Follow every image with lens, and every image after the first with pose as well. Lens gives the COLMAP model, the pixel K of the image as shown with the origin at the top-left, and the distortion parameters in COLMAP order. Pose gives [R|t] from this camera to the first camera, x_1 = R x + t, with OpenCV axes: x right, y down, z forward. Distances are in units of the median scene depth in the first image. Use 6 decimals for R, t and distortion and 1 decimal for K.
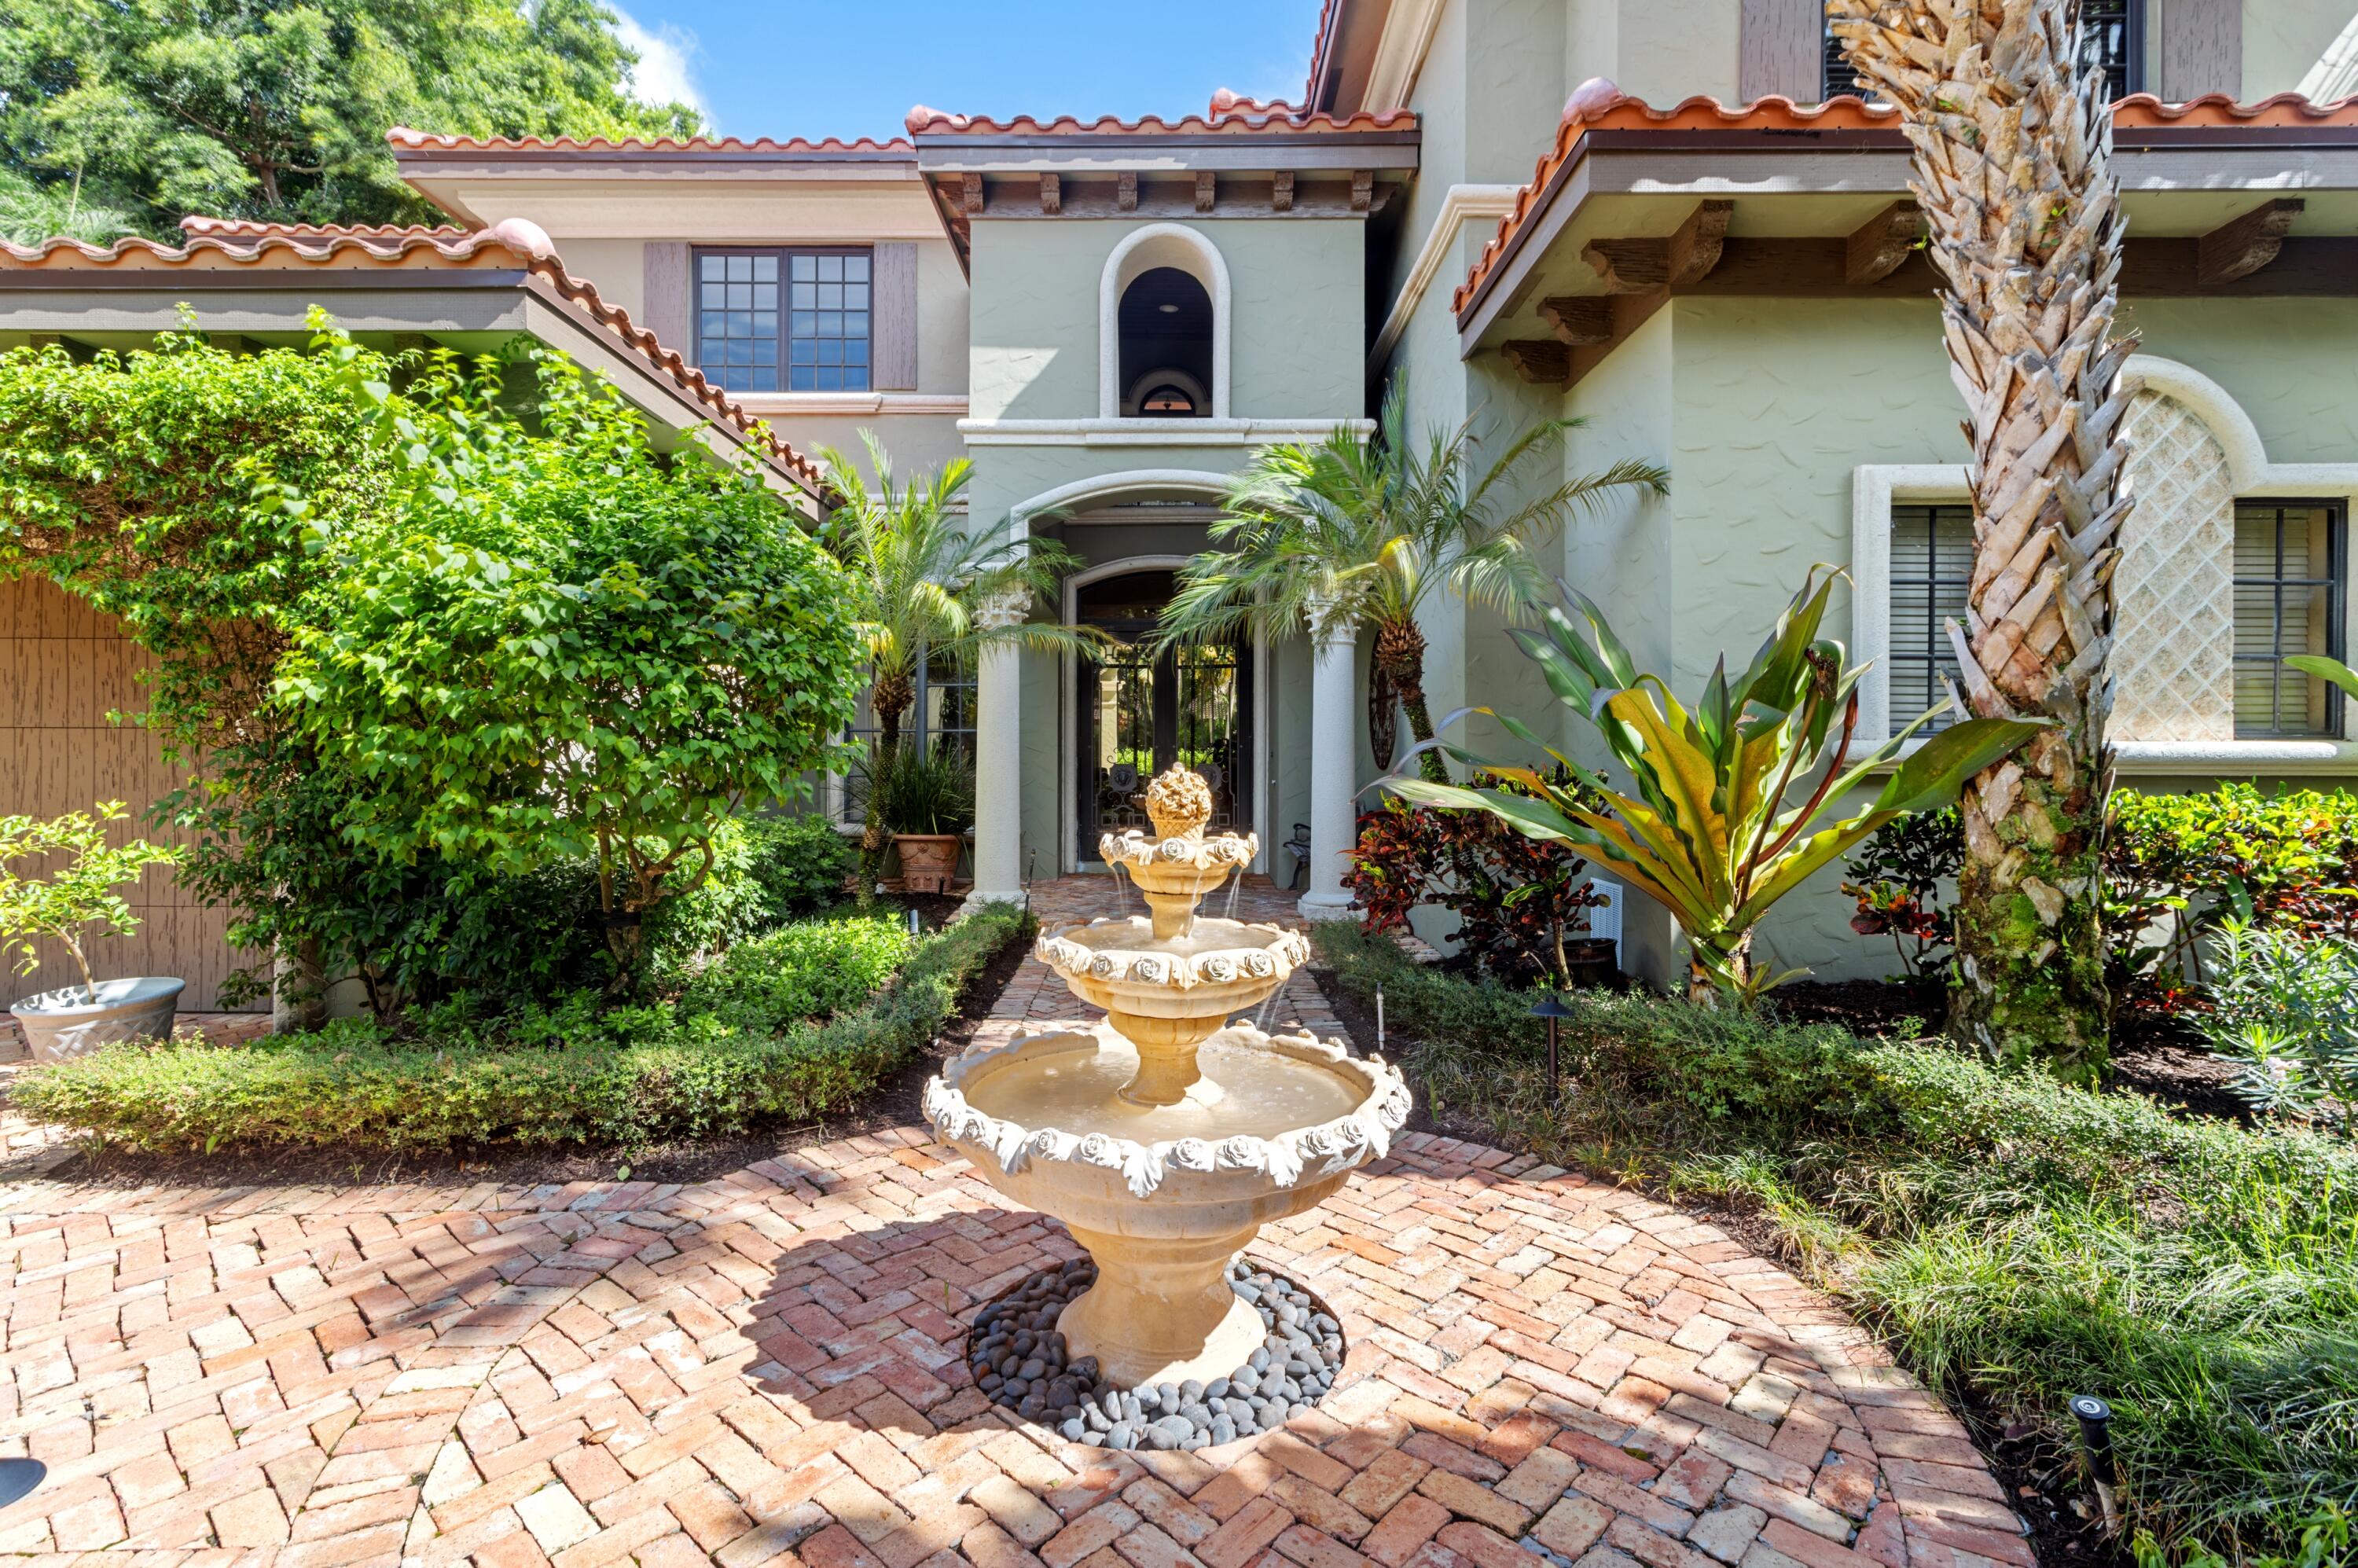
lens RADIAL K [[1111.2, 0, 1179.0], [0, 1111.2, 784.0], [0, 0, 1]] dist [-0.000240, -0.000403]
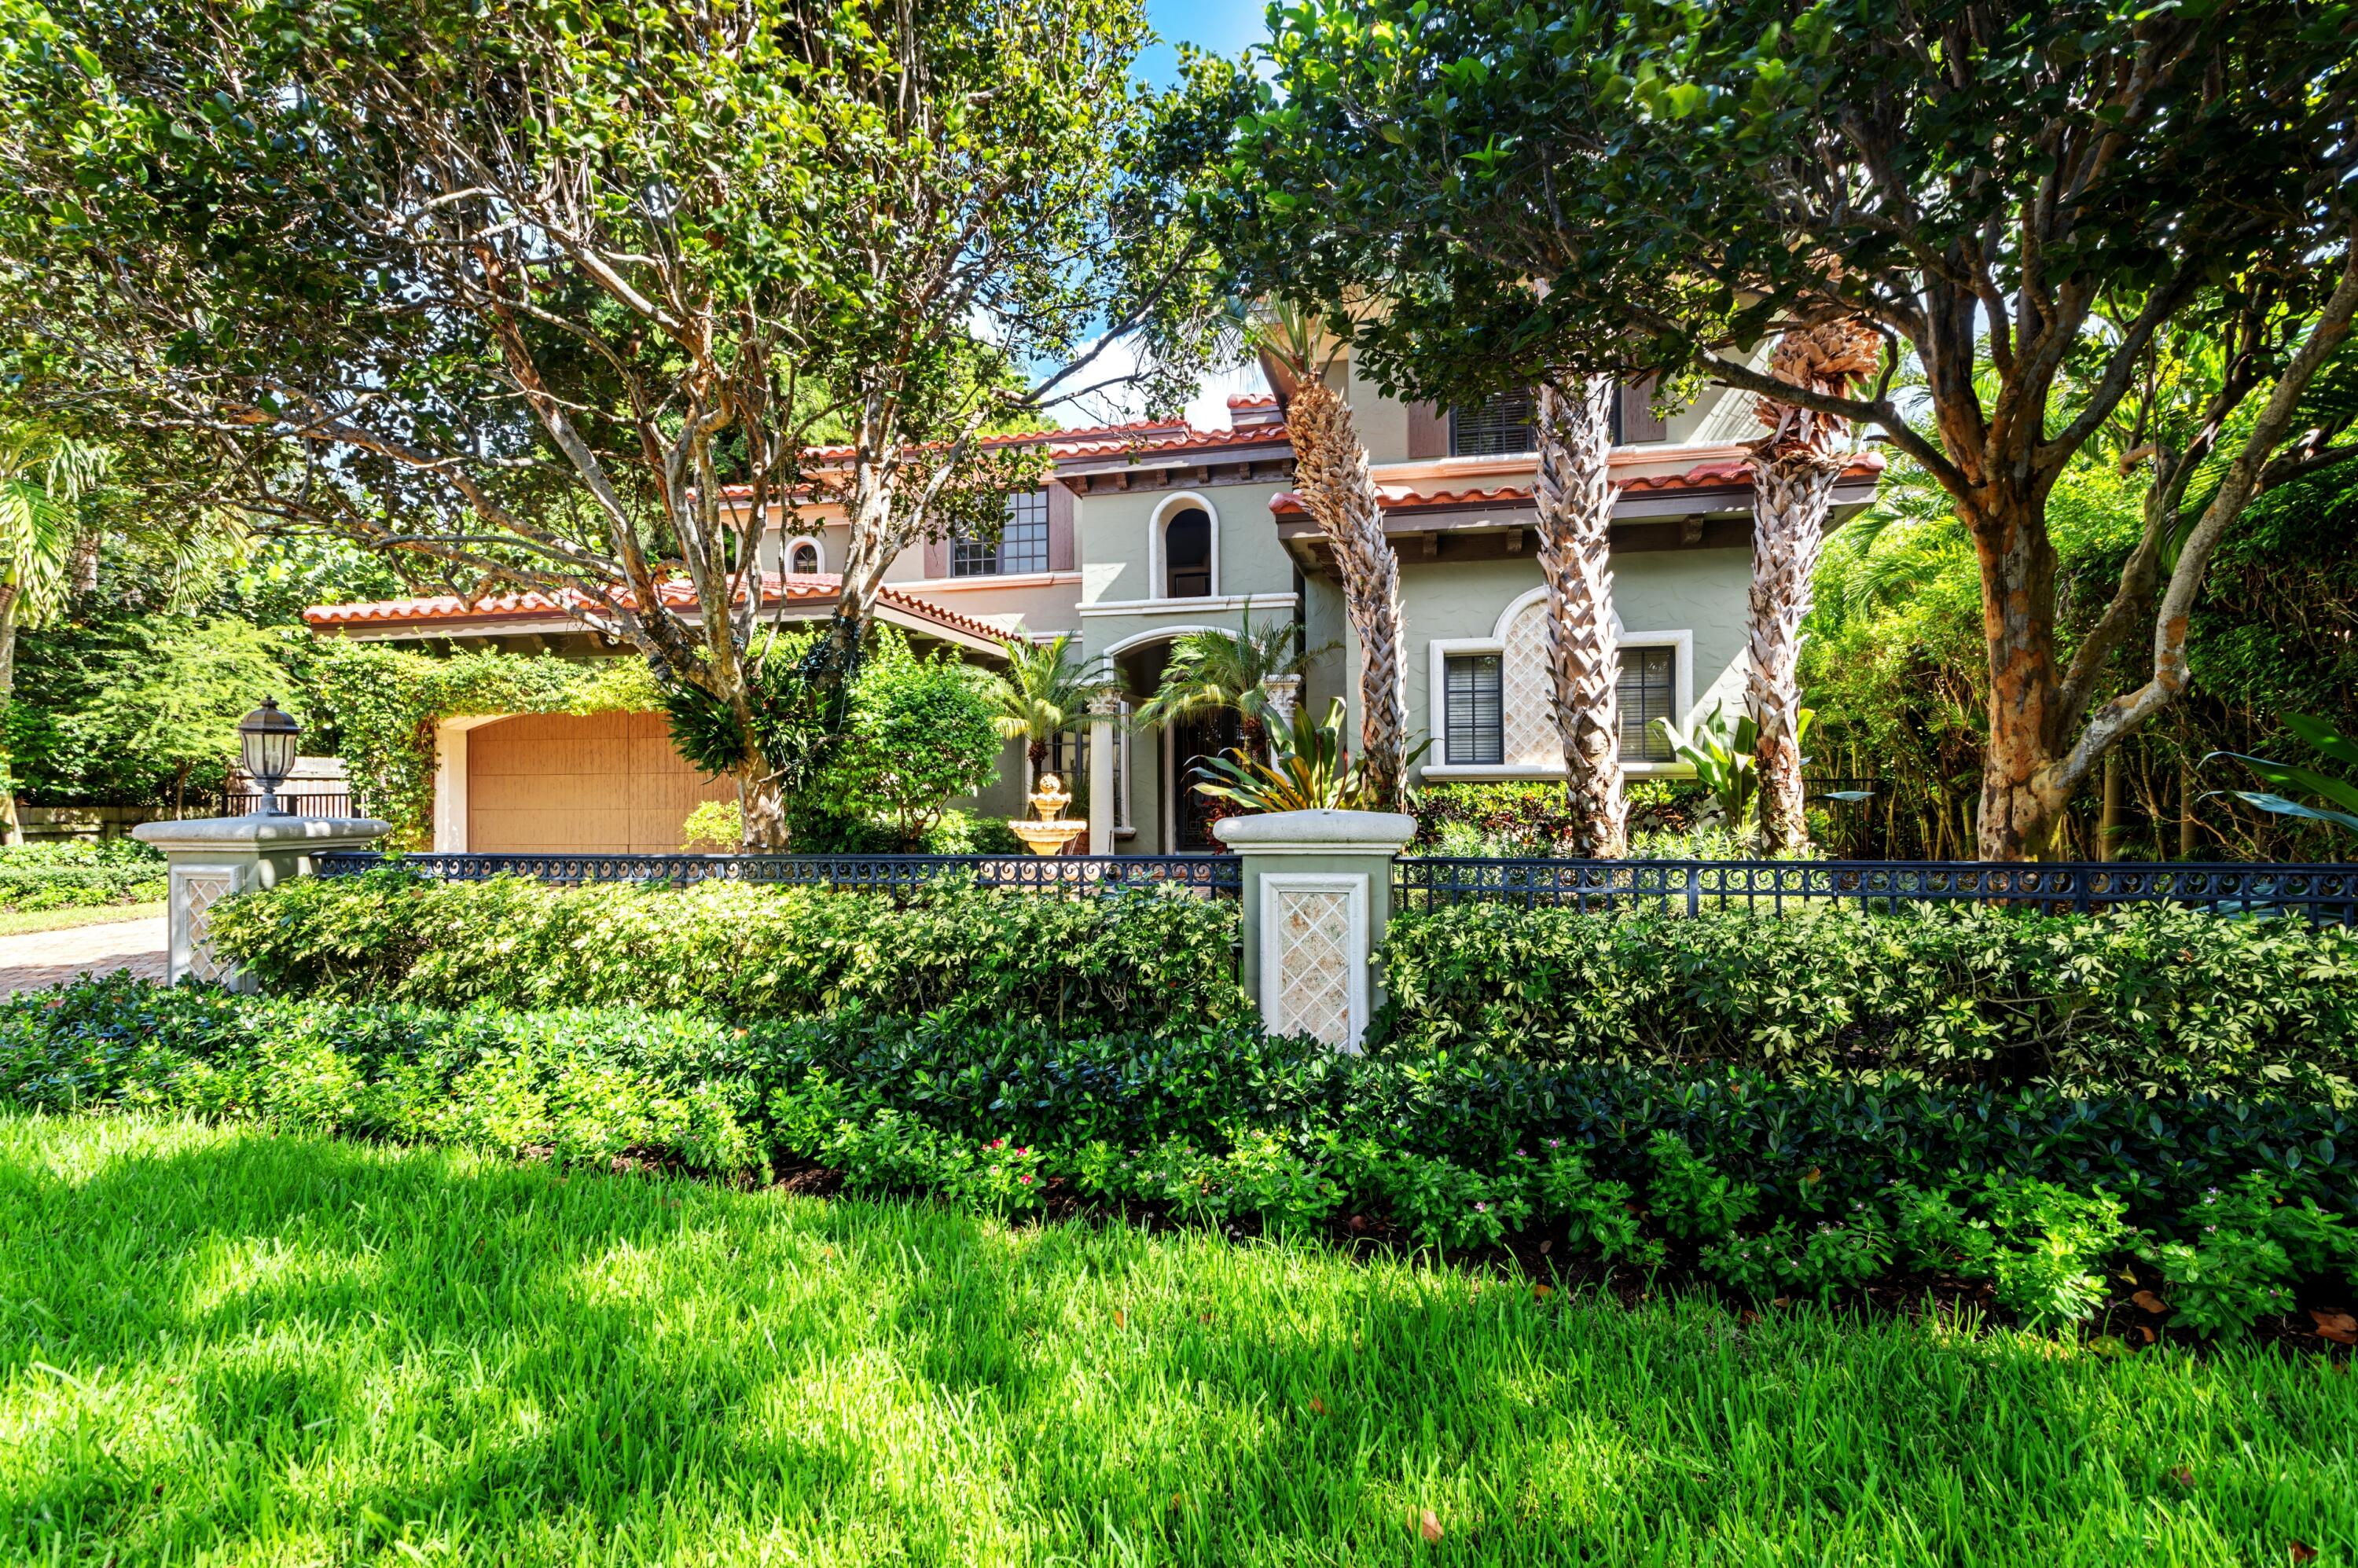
lens RADIAL K [[1111.2, 0, 1179.0], [0, 1111.2, 784.0], [0, 0, 1]] dist [-0.000240, -0.000403]
pose [[0.970848, -0.010754, -0.239455, 0.461866], [0.002745, 0.999426, -0.033756, 0.047206], [0.239680, 0.032115, 0.970321, -0.858387]]
